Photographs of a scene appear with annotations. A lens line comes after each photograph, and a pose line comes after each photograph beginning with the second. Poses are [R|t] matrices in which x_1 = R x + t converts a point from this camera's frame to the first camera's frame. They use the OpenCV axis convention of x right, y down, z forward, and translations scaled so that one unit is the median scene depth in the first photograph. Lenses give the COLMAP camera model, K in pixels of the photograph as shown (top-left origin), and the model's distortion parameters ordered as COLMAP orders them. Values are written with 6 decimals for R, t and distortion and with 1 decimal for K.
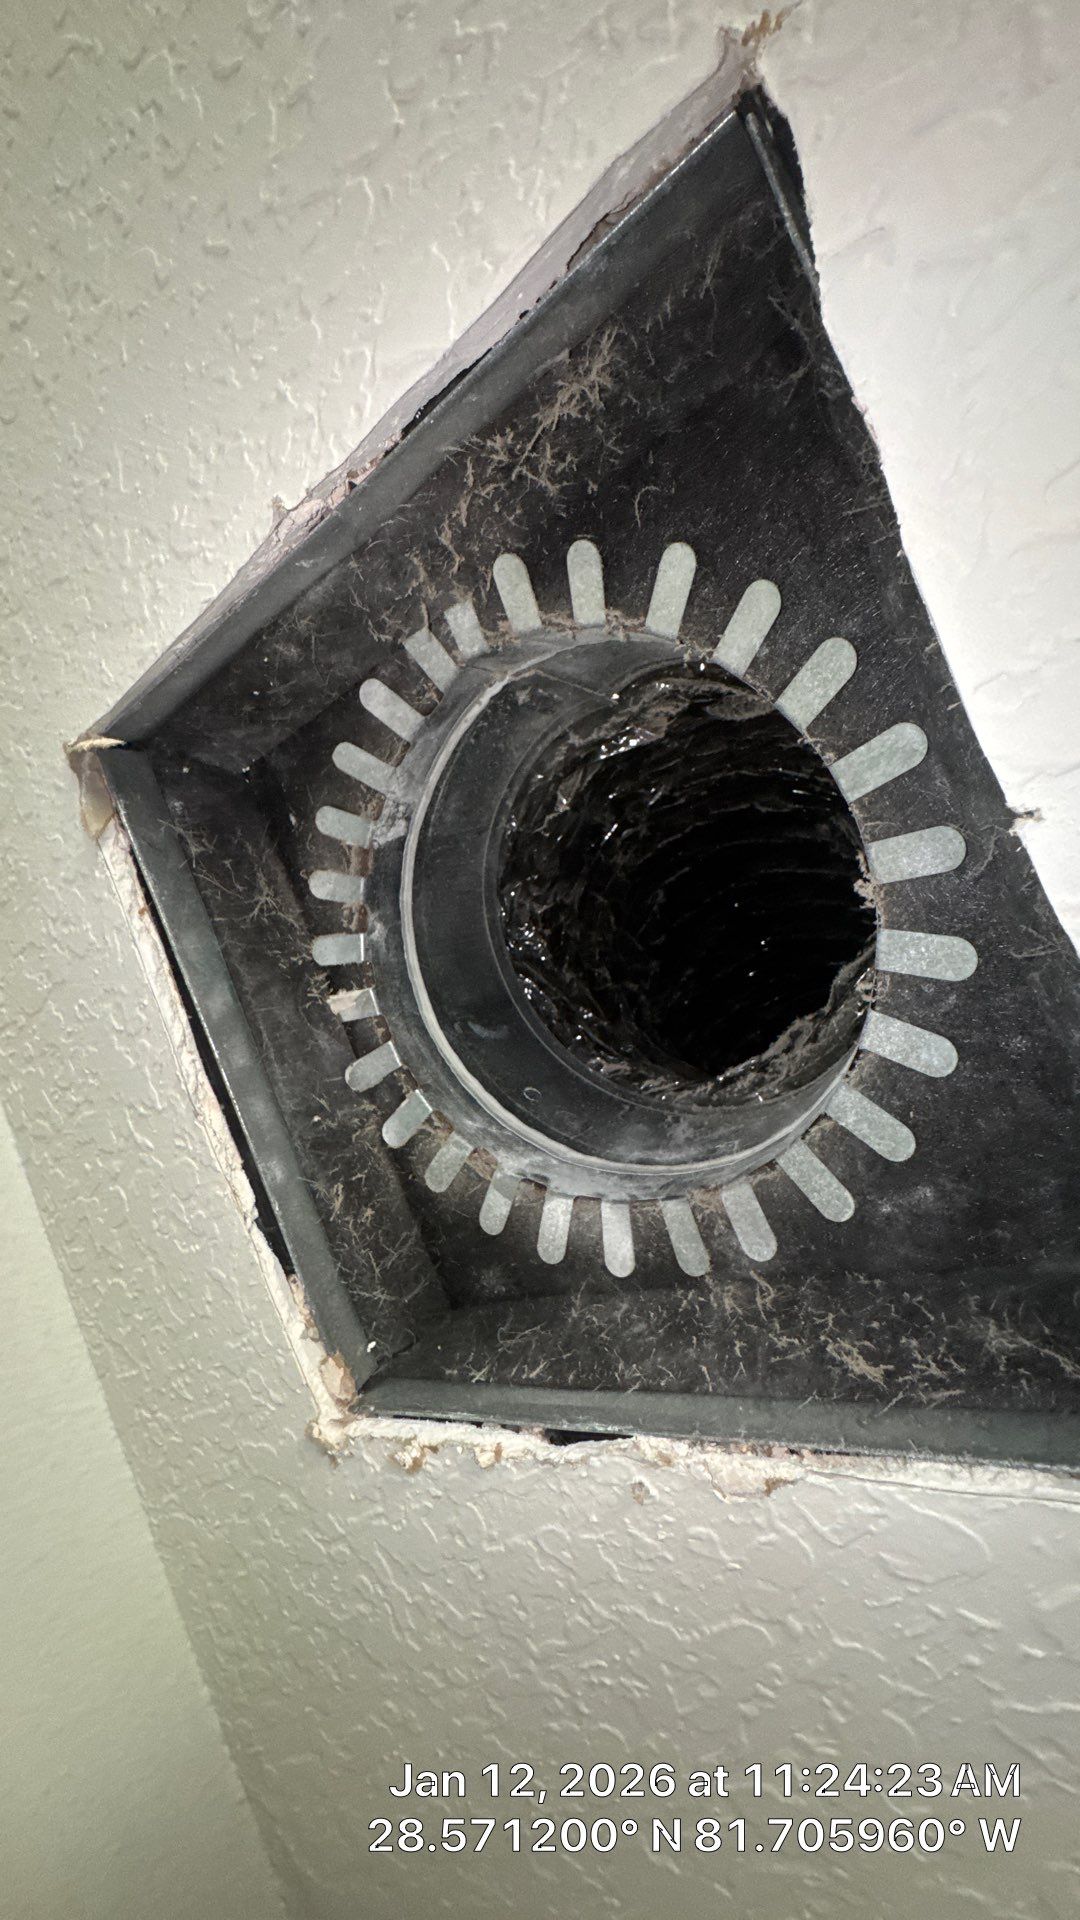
lens RADIAL K [[765.7, 0, 539.6], [0, 765.7, 962.2], [0, 0, 1]] dist [-0.000788, 0.000029]
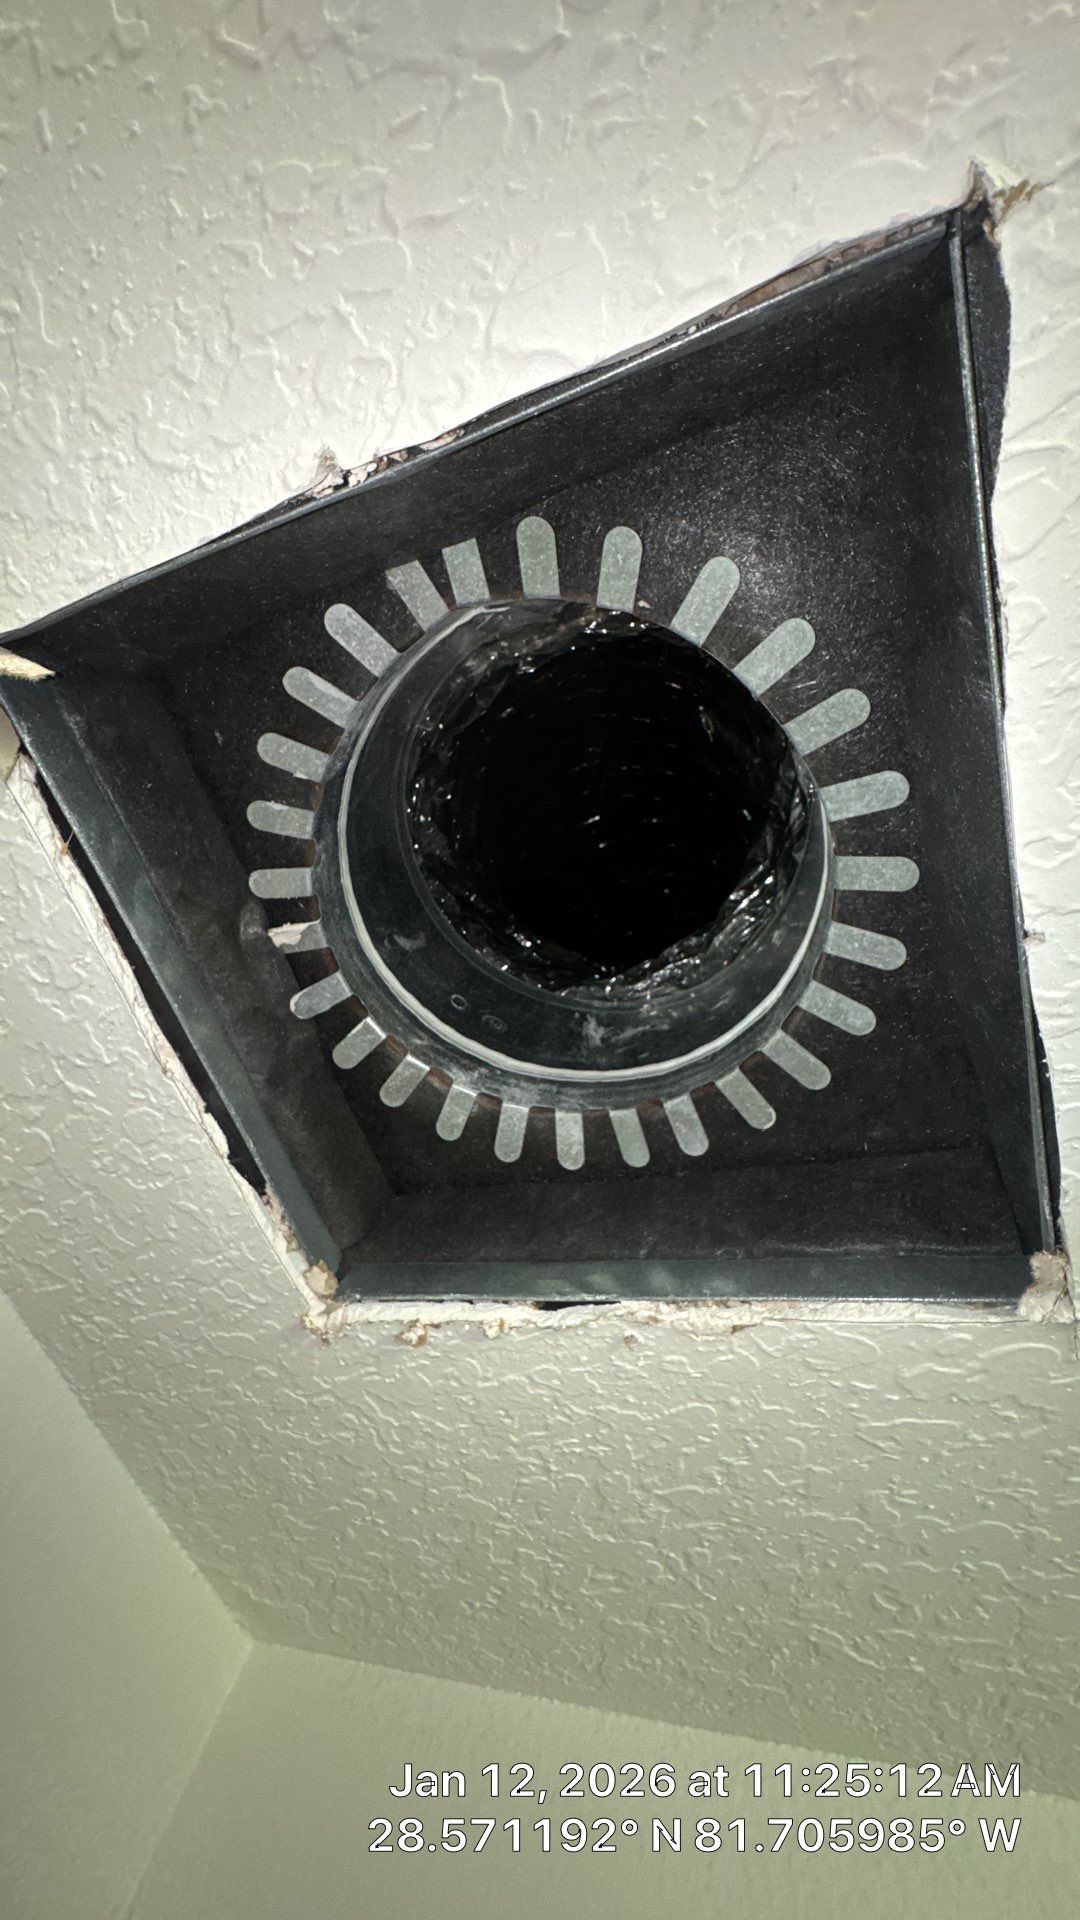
lens RADIAL K [[765.7, 0, 534.0], [0, 765.7, 954.7], [0, 0, 1]] dist [-0.000788, 0.000029]
pose [[0.946066, -0.041838, 0.321260, -0.367348], [-0.047113, 0.963318, 0.264195, -0.262726], [-0.320529, -0.265082, 0.909391, 0.008067]]
